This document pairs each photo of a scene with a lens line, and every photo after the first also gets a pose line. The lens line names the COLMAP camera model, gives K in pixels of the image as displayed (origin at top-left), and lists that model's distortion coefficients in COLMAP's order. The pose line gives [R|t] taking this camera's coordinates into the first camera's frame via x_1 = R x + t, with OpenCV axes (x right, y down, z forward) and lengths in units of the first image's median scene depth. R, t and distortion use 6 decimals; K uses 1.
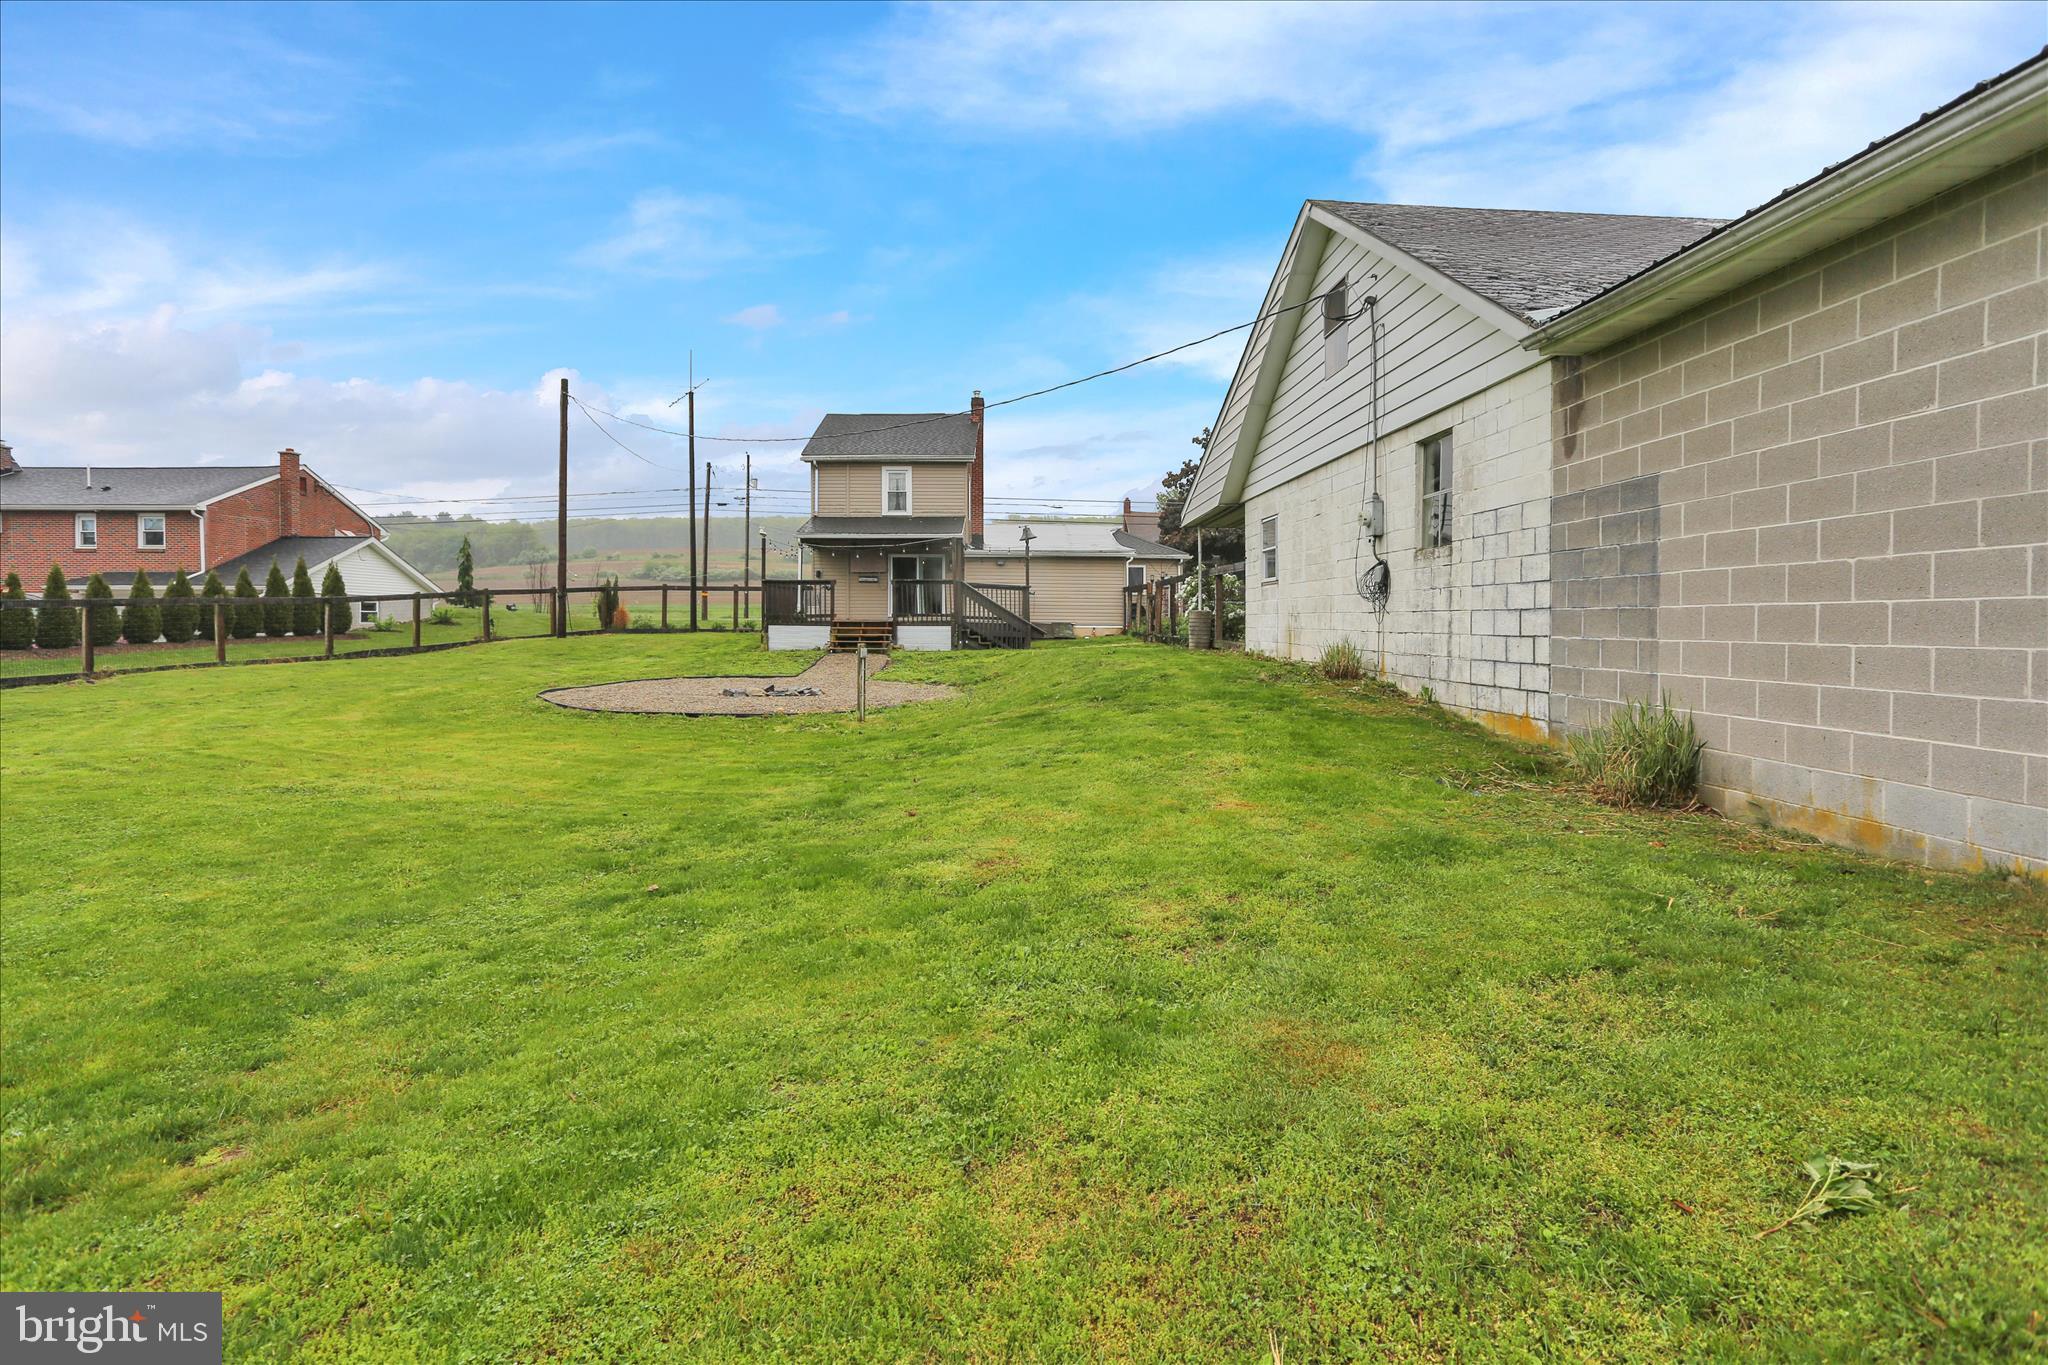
lens RADIAL K [[1033.4, 0, 1033.6], [0, 1033.4, 671.1], [0, 0, 1]] dist [-0.065701, 0.033890]
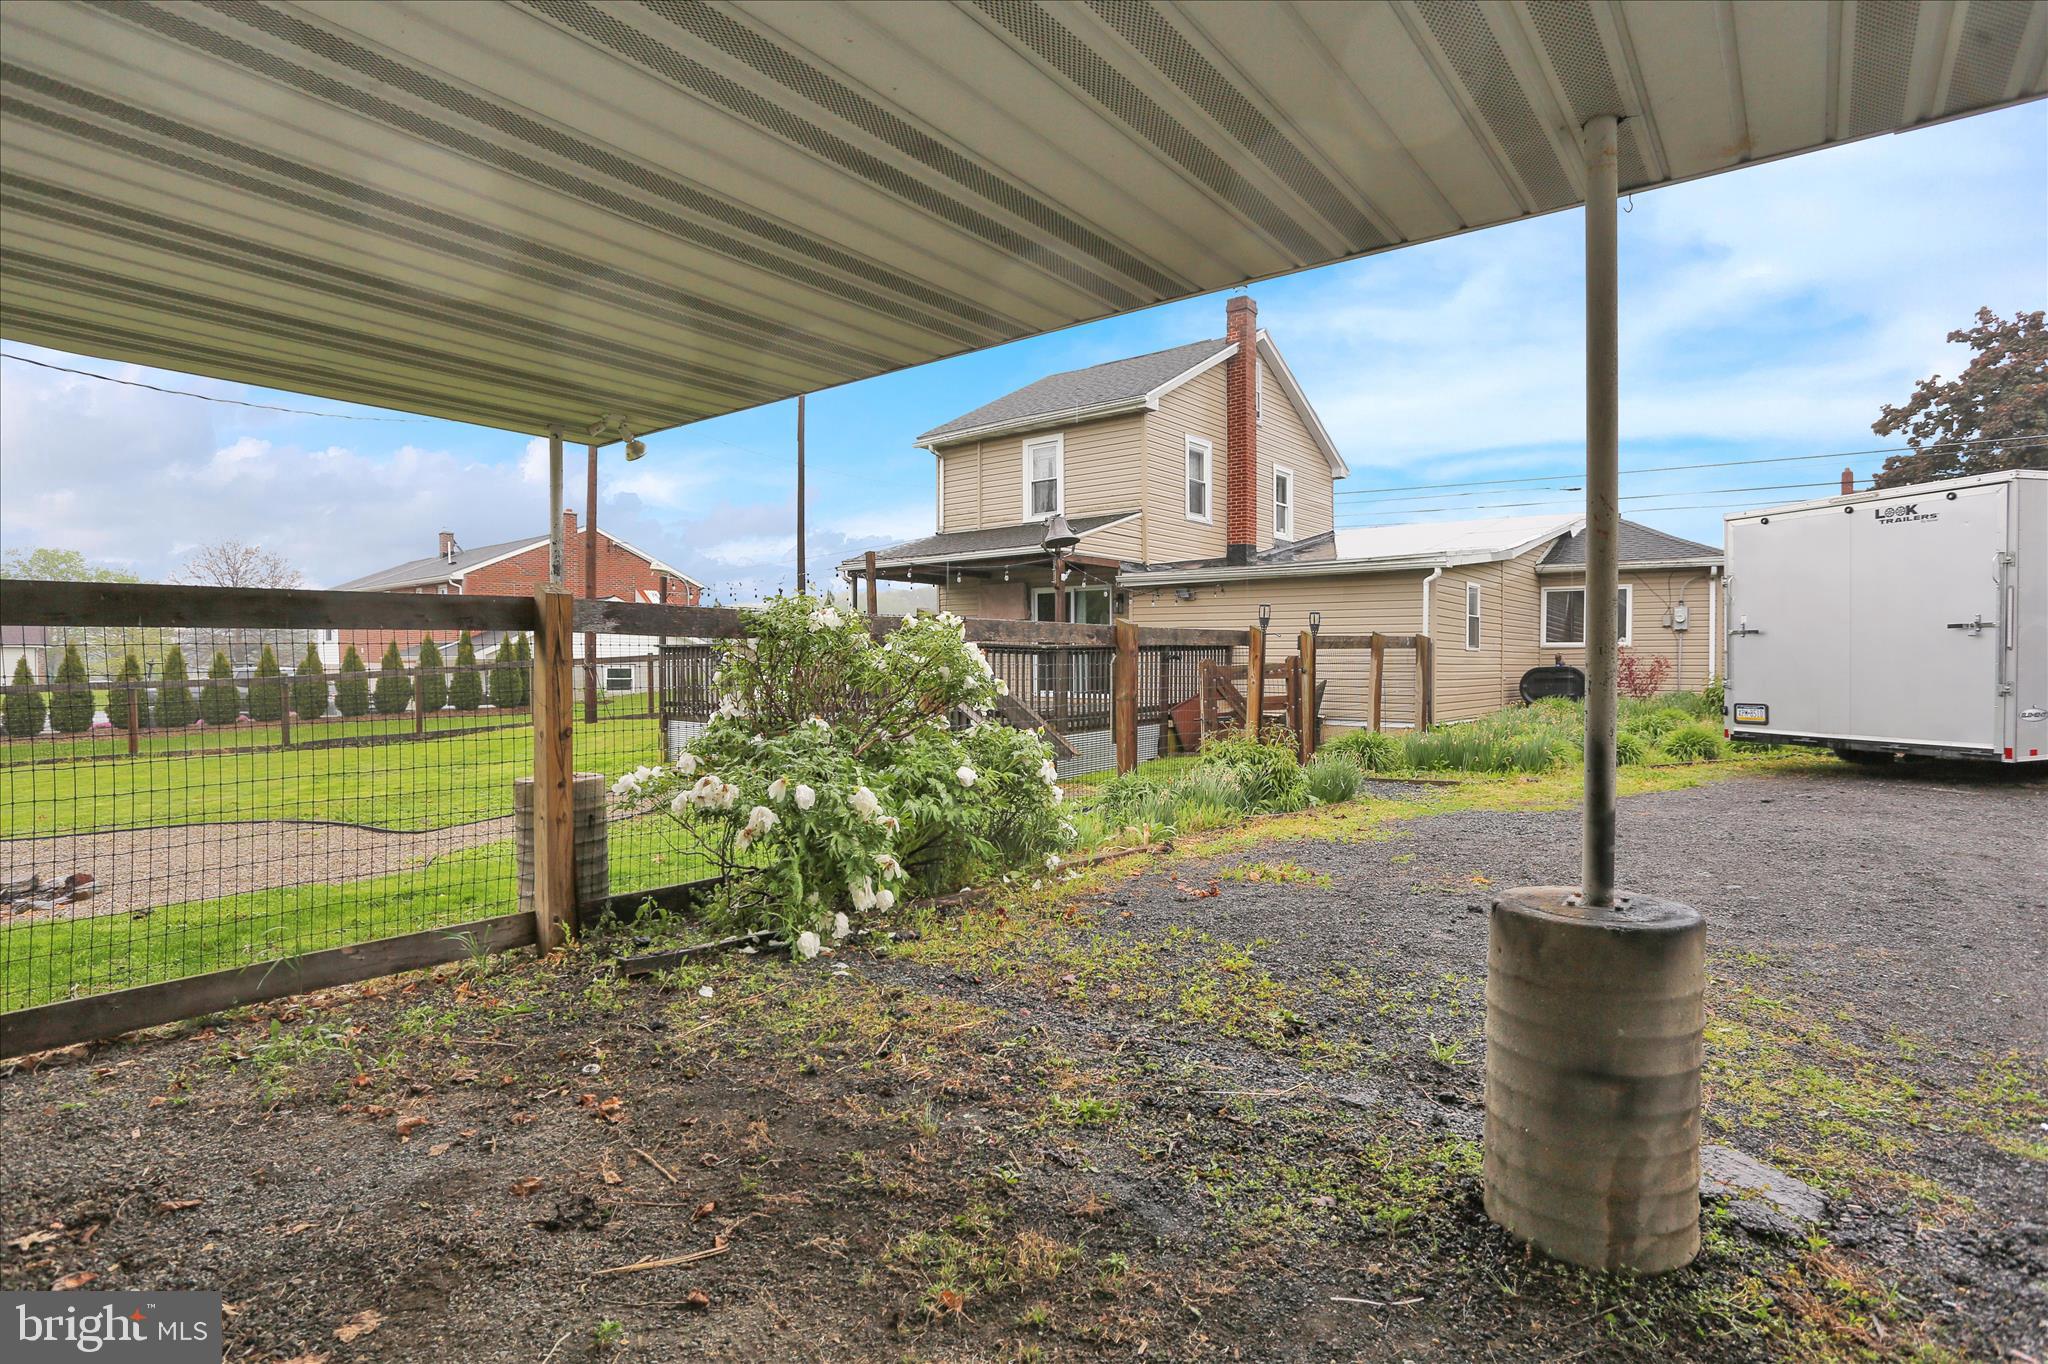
lens RADIAL K [[1033.4, 0, 1033.6], [0, 1033.4, 670.6], [0, 0, 1]] dist [-0.065701, 0.033890]
pose [[0.757488, 0.000763, -0.652848, 0.238790], [-0.026244, 0.999227, -0.029284, -0.051699], [0.652321, 0.039316, 0.756922, 0.569714]]
